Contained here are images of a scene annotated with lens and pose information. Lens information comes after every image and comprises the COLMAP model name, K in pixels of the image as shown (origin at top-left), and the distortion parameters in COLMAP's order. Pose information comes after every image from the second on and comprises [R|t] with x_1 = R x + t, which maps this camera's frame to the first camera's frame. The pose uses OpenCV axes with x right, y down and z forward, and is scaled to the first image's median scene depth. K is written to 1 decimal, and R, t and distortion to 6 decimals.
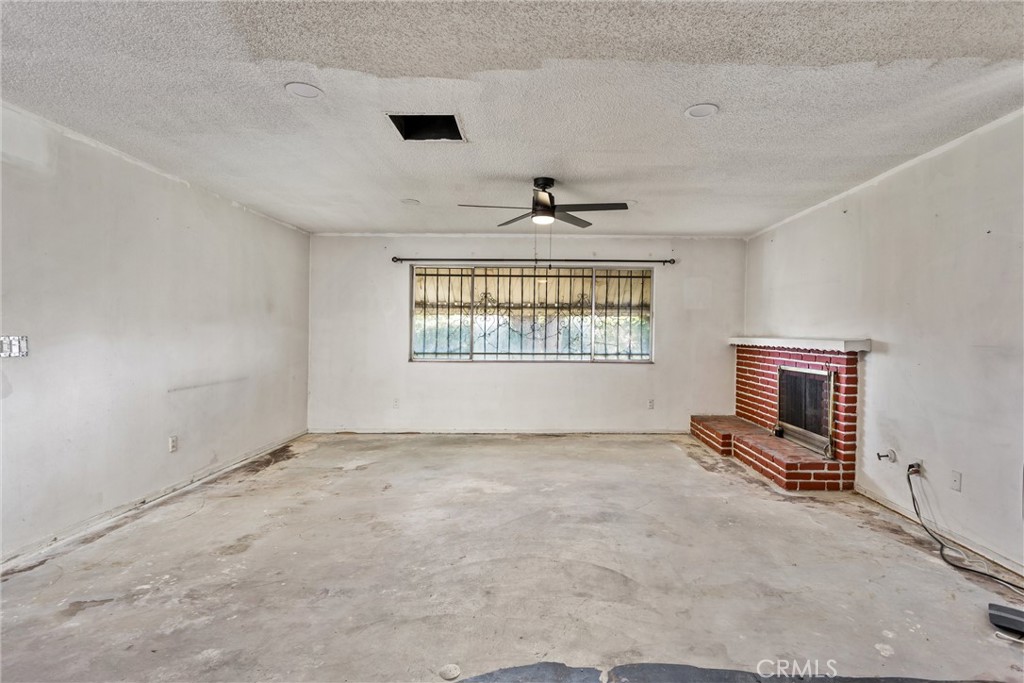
lens RADIAL K [[517.3, 0, 553.4], [0, 517.3, 333.0], [0, 0, 1]] dist [0.013181, -0.001444]
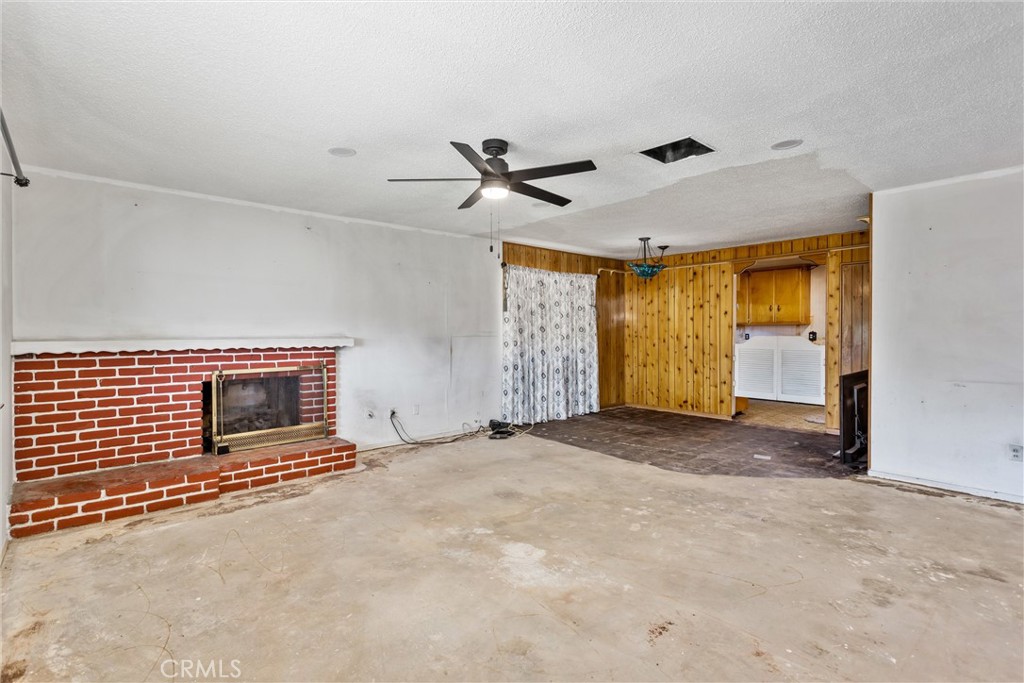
lens RADIAL K [[483.7, 0, 509.9], [0, 483.7, 329.2], [0, 0, 1]] dist [0.012509, -0.000555]
pose [[-0.653621, -0.000034, 0.756822, -0.622525], [-0.000549, 1.000000, -0.000430, -0.007366], [-0.756822, -0.000696, -0.653621, 1.505717]]
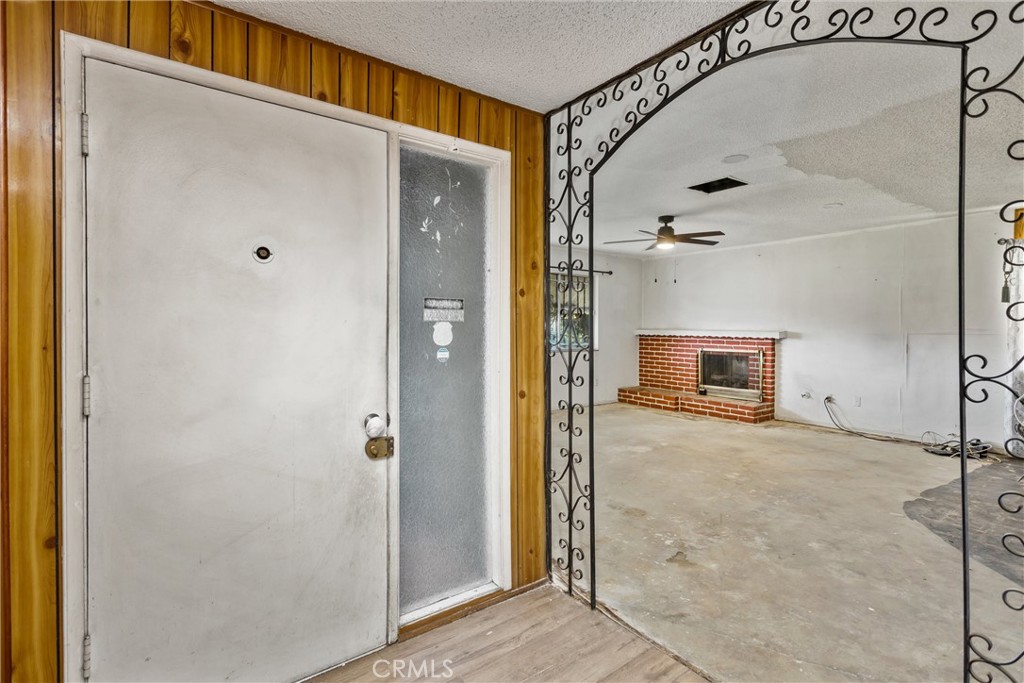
lens RADIAL K [[505.2, 0, 512.5], [0, 505.2, 325.0], [0, 0, 1]] dist [0.010948, -0.000256]
pose [[0.805969, -0.004864, 0.591938, -1.159828], [0.001287, 0.999978, 0.006464, -0.021463], [-0.591957, -0.004448, 0.805958, 0.168618]]
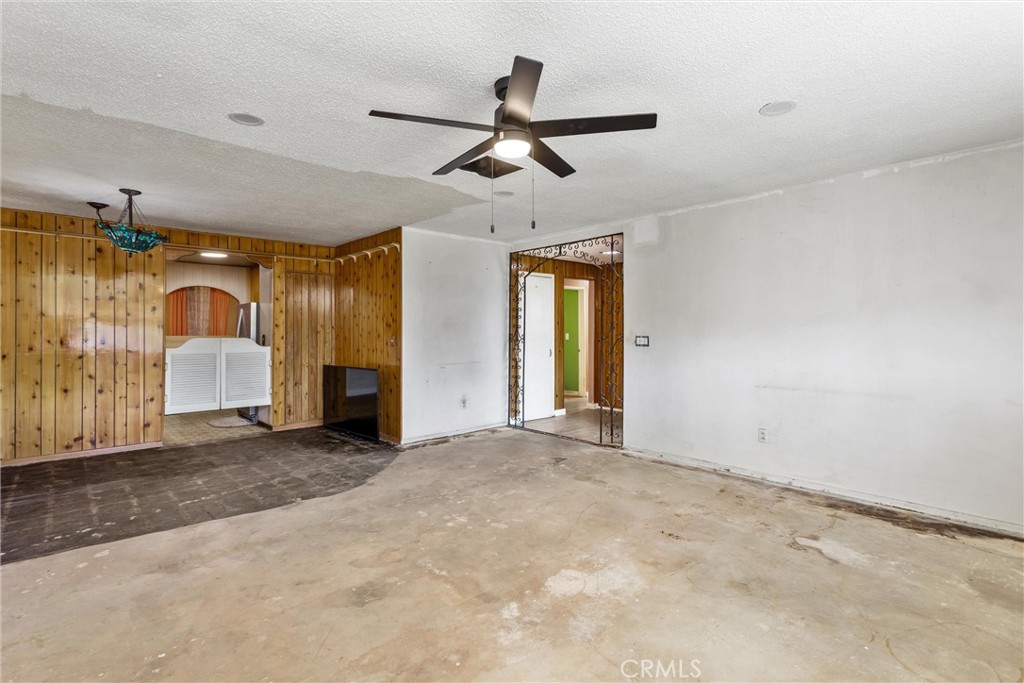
lens RADIAL K [[483.7, 0, 509.9], [0, 483.7, 329.2], [0, 0, 1]] dist [0.012509, -0.000555]
pose [[-0.757776, -0.007591, -0.652471, 0.351939], [-0.002436, 0.999958, -0.008804, -0.002728], [0.652510, -0.005082, -0.757763, 1.454910]]
